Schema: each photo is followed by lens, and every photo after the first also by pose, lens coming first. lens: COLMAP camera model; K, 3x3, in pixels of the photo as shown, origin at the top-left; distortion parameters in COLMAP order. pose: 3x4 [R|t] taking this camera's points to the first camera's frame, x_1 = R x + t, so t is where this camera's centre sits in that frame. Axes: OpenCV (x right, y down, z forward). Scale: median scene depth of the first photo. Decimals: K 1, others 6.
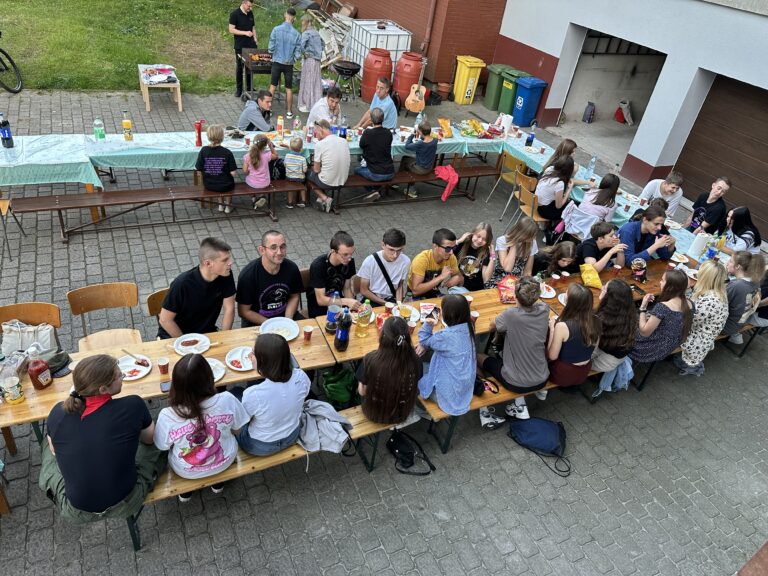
lens RADIAL K [[549.7, 0, 386.6], [0, 549.7, 289.0], [0, 0, 1]] dist [0.029106, -0.029381]
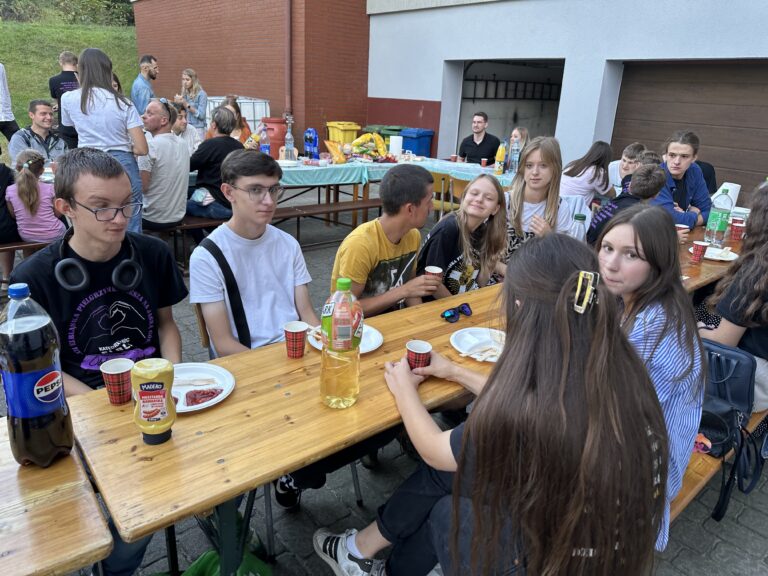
lens RADIAL K [[549.7, 0, 385.6], [0, 549.7, 286.3], [0, 0, 1]] dist [0.029106, -0.029381]
pose [[0.963137, -0.171651, 0.207132, -0.013193], [0.217053, 0.950721, -0.221399, 0.071465], [-0.158922, 0.258196, 0.952932, 0.426412]]
